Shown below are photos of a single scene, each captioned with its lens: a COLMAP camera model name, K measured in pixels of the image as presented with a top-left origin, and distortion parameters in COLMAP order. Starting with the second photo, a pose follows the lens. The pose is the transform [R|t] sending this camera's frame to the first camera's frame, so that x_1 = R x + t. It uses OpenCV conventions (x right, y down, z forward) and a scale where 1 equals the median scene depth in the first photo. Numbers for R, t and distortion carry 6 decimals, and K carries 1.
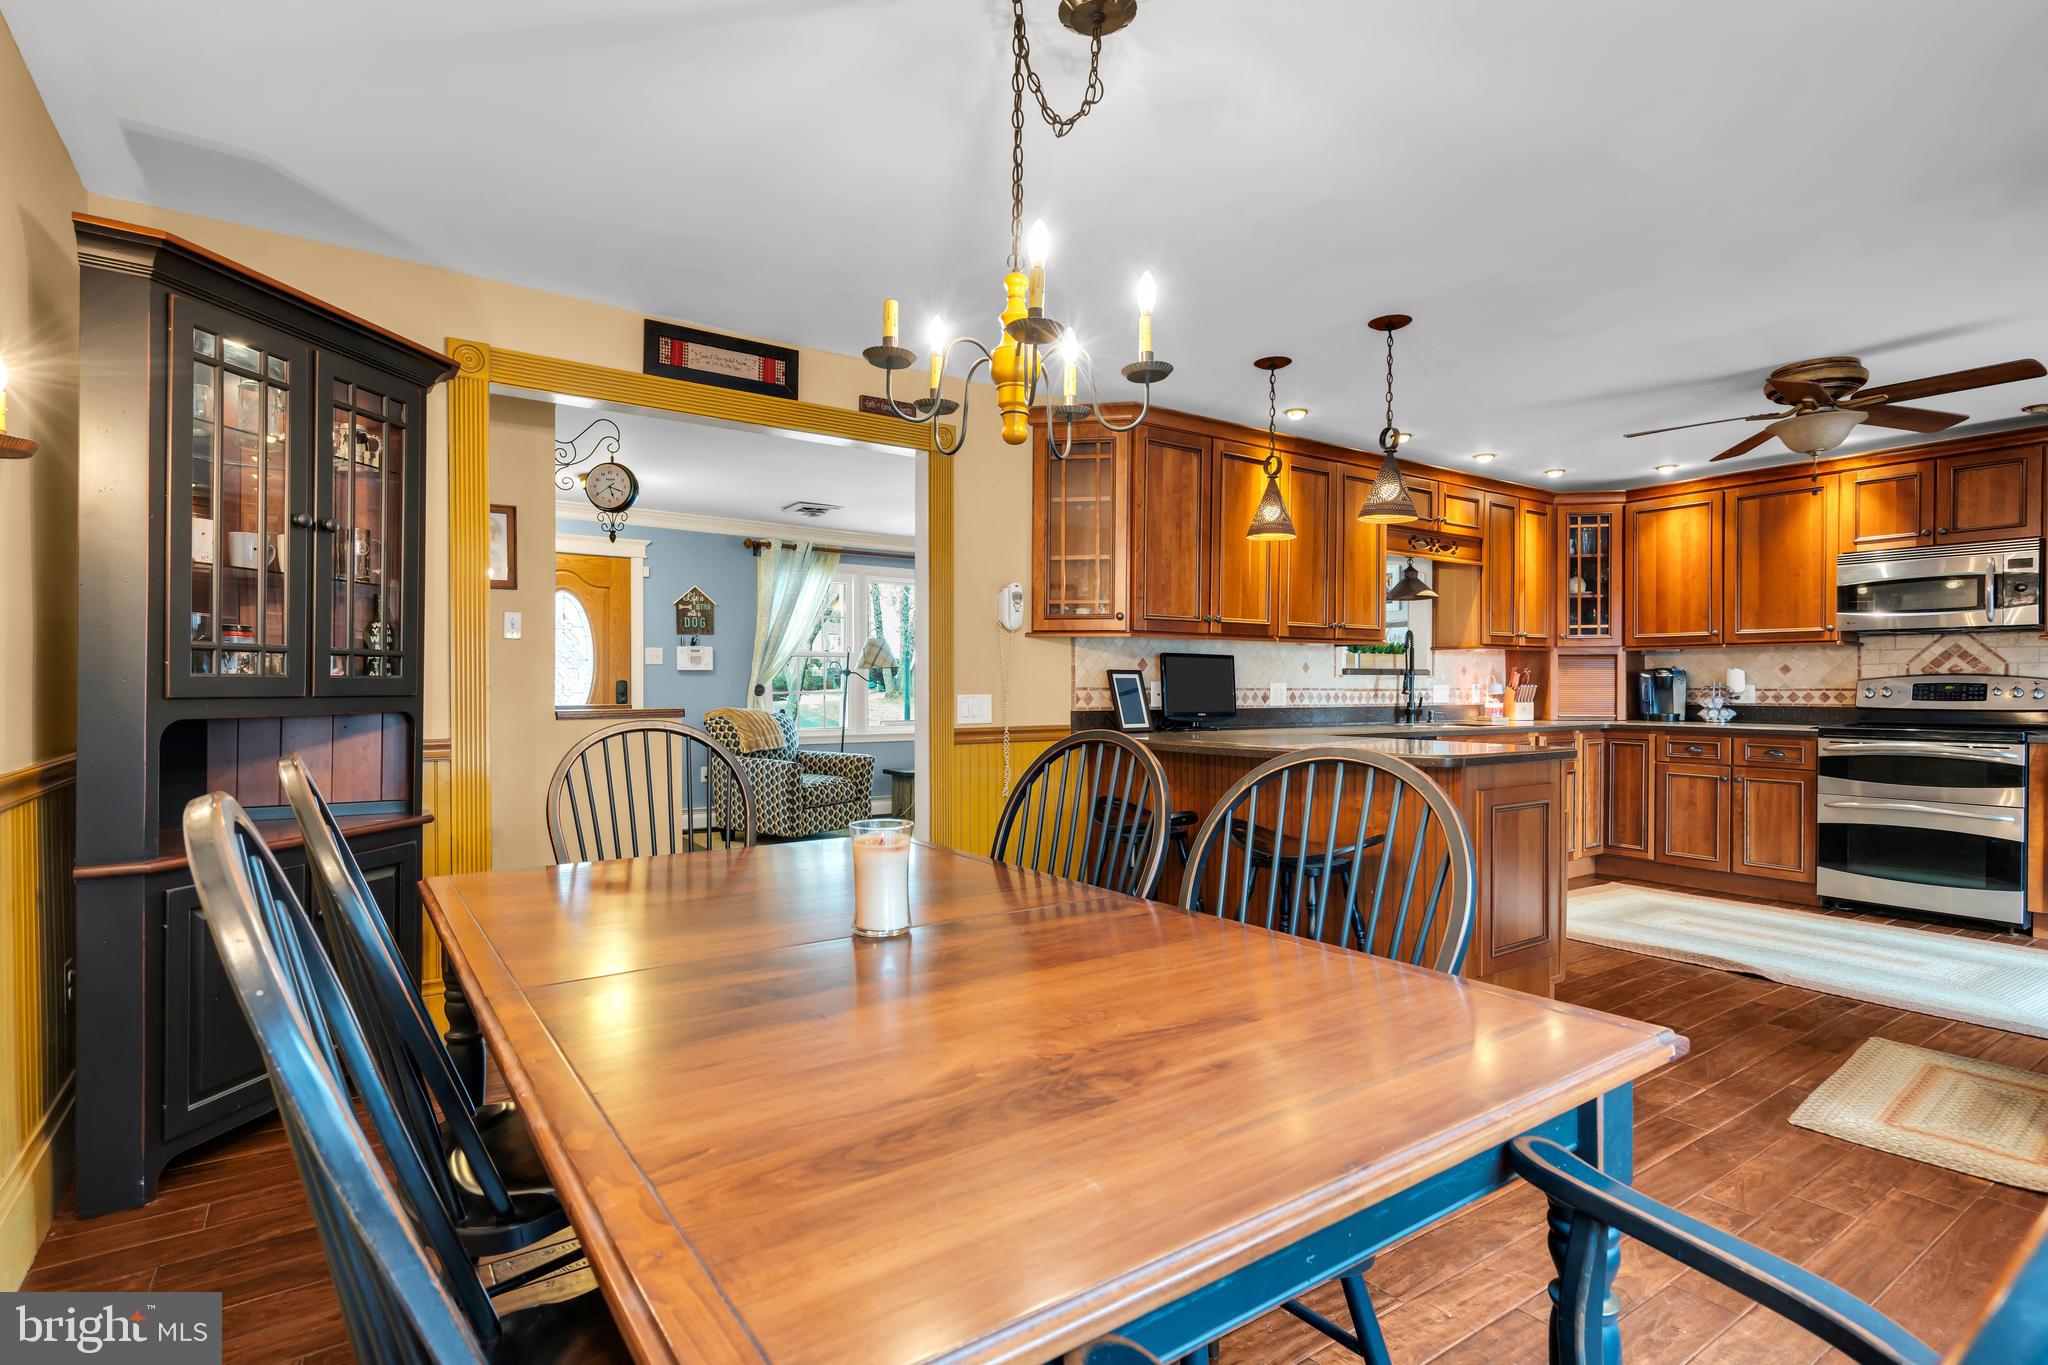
lens RADIAL K [[998.2, 0, 1017.2], [0, 998.2, 682.9], [0, 0, 1]] dist [-0.001167, 0.001164]
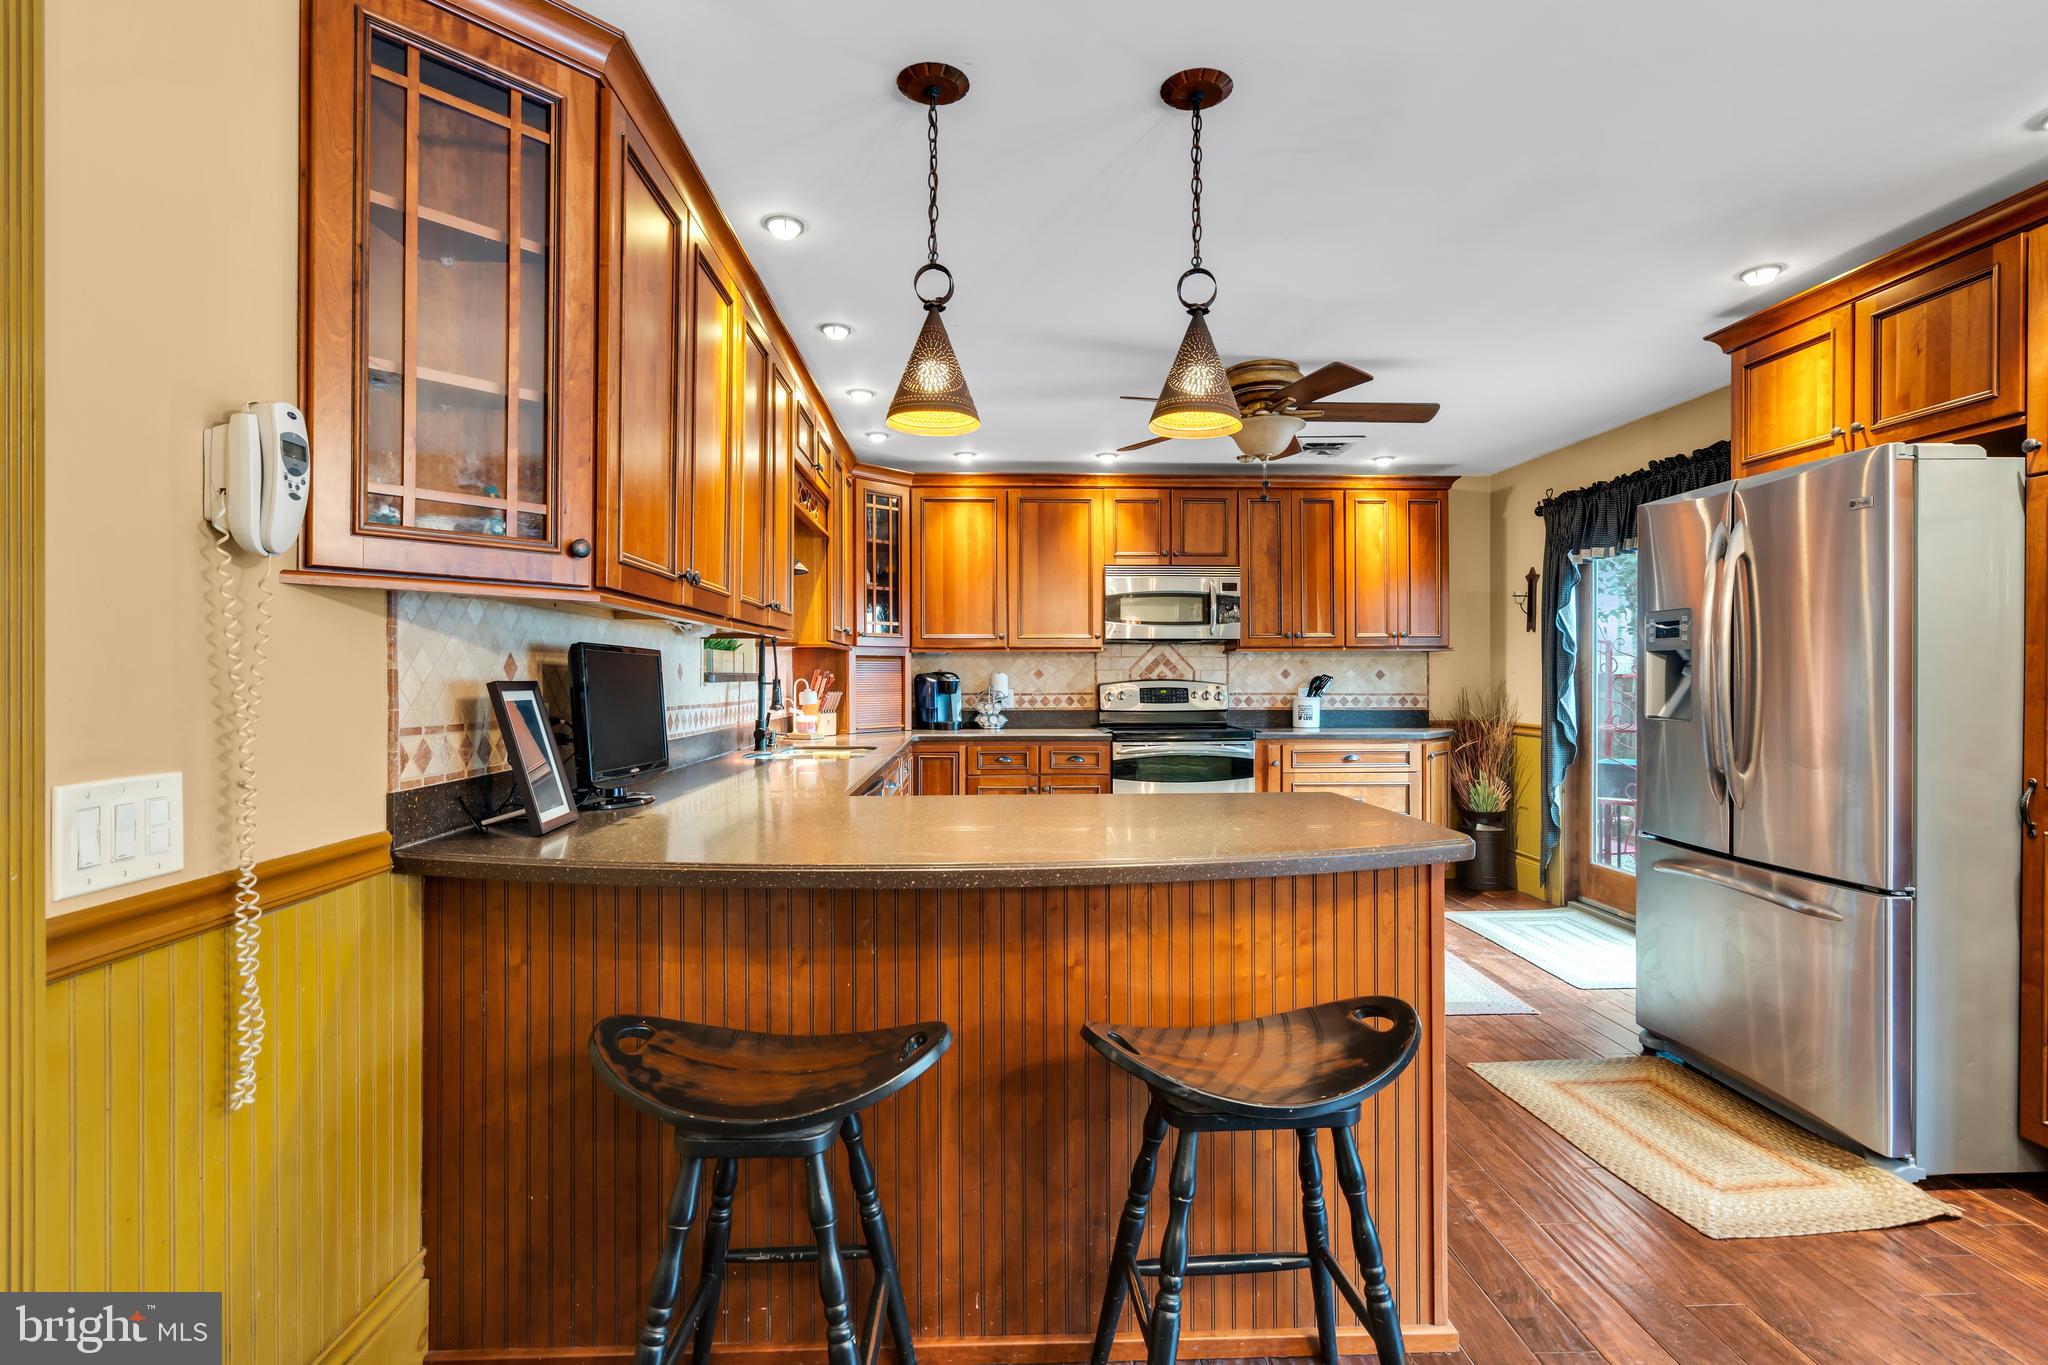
lens RADIAL K [[998.2, 0, 1016.2], [0, 998.2, 674.7], [0, 0, 1]] dist [-0.001167, 0.001164]
pose [[0.532940, 0.000200, 0.846153, -0.117631], [0.001517, 0.999998, -0.001192, -0.013152], [-0.846151, 0.001918, 0.532939, 0.527122]]
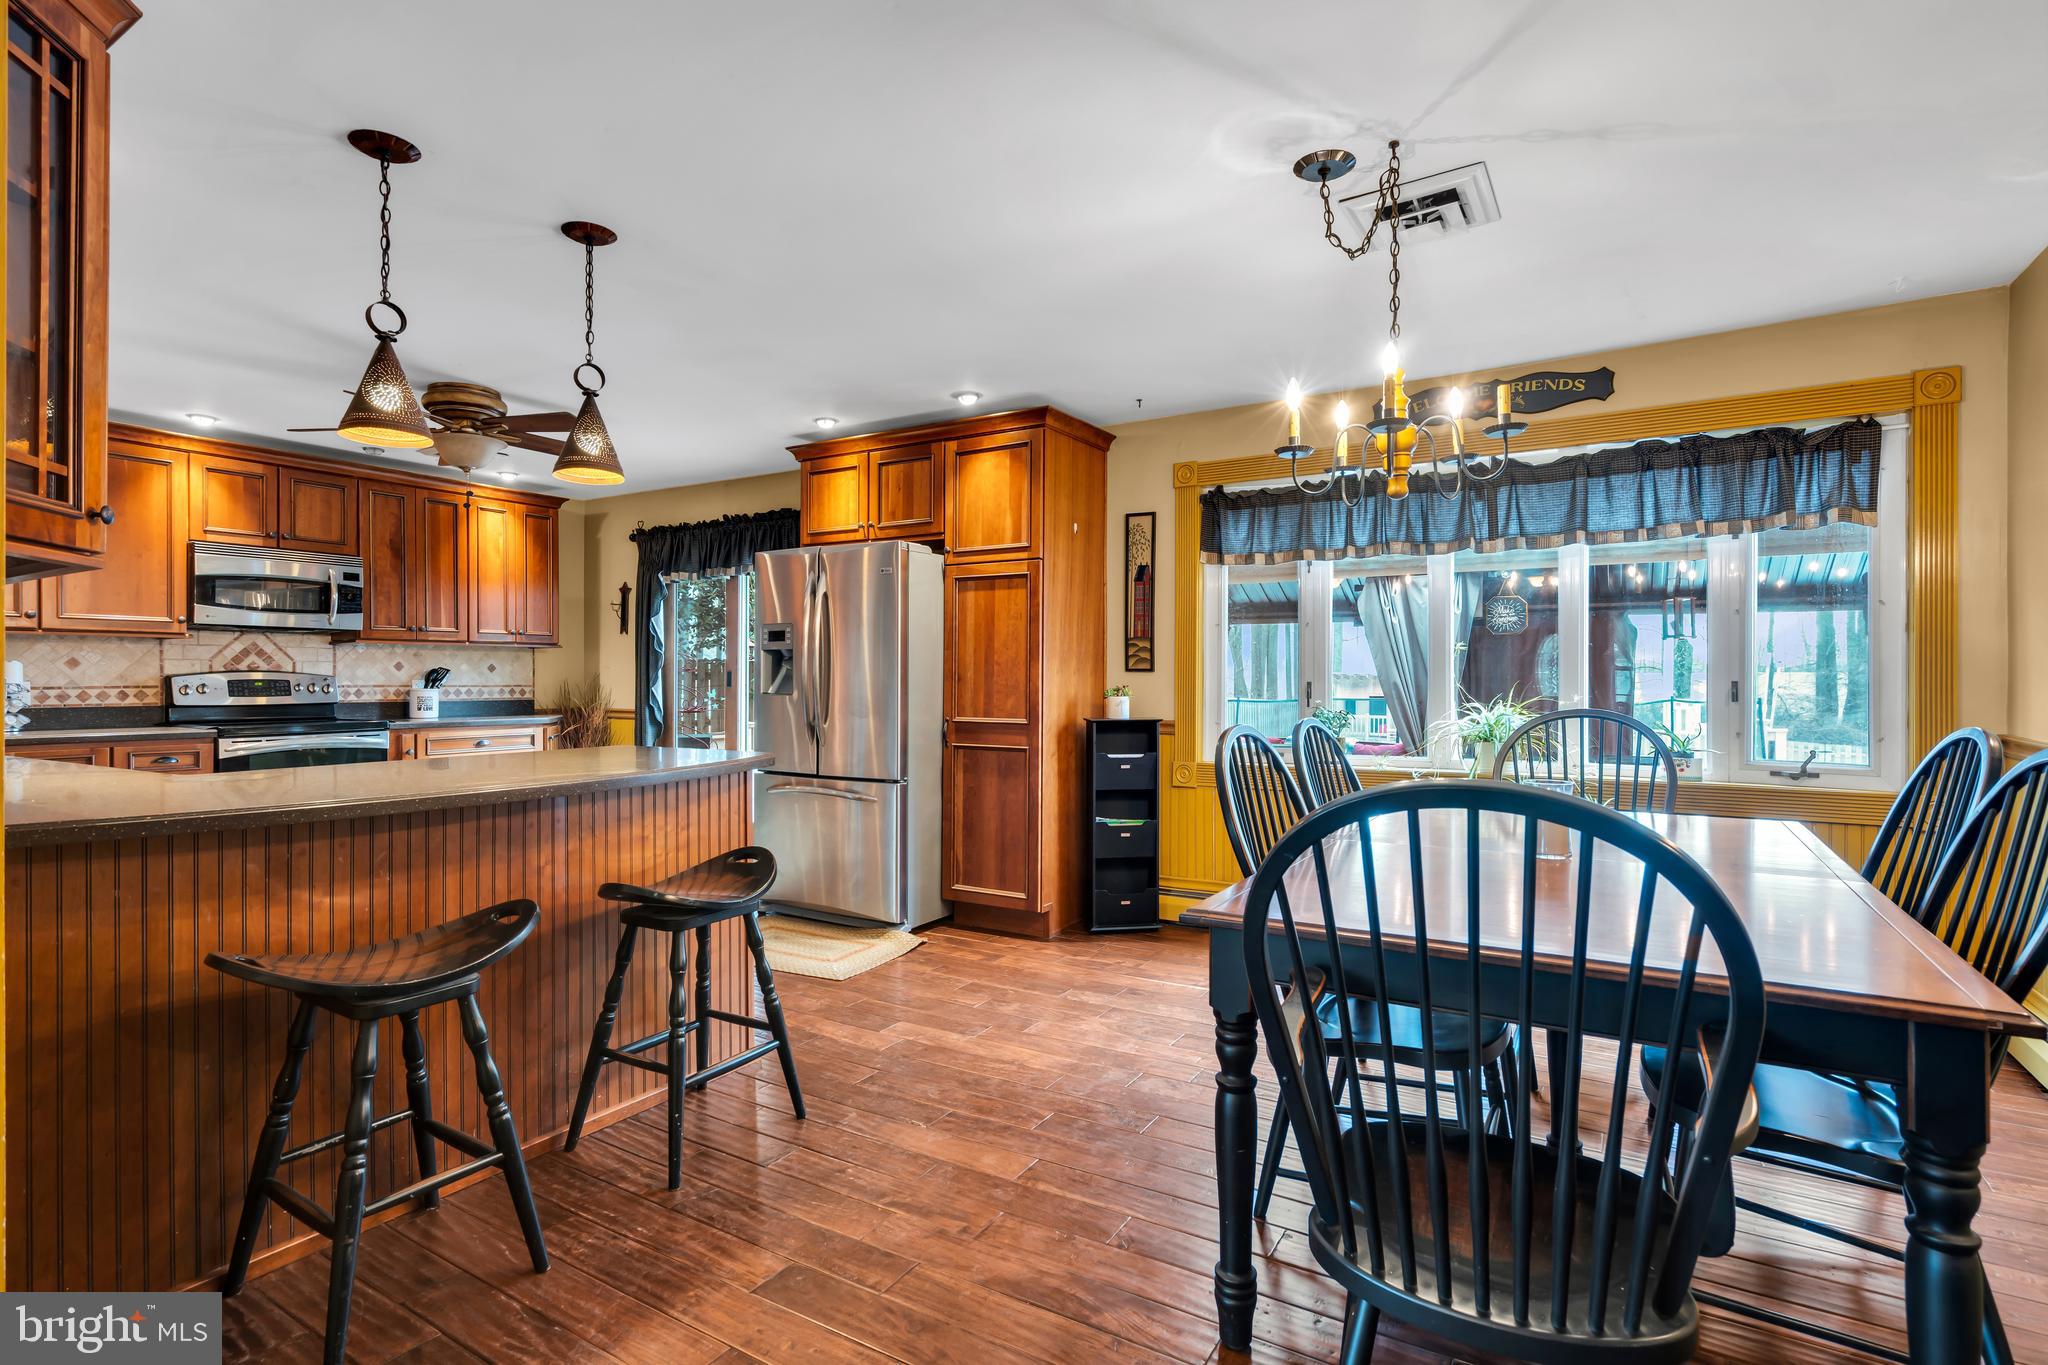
lens RADIAL K [[998.2, 0, 1023.0], [0, 998.2, 675.7], [0, 0, 1]] dist [-0.001167, 0.001164]
pose [[-0.403676, 0.002107, 0.914900, -0.340290], [-0.000358, 0.999997, -0.002461, -0.001478], [-0.914902, -0.001321, -0.403674, 0.679186]]
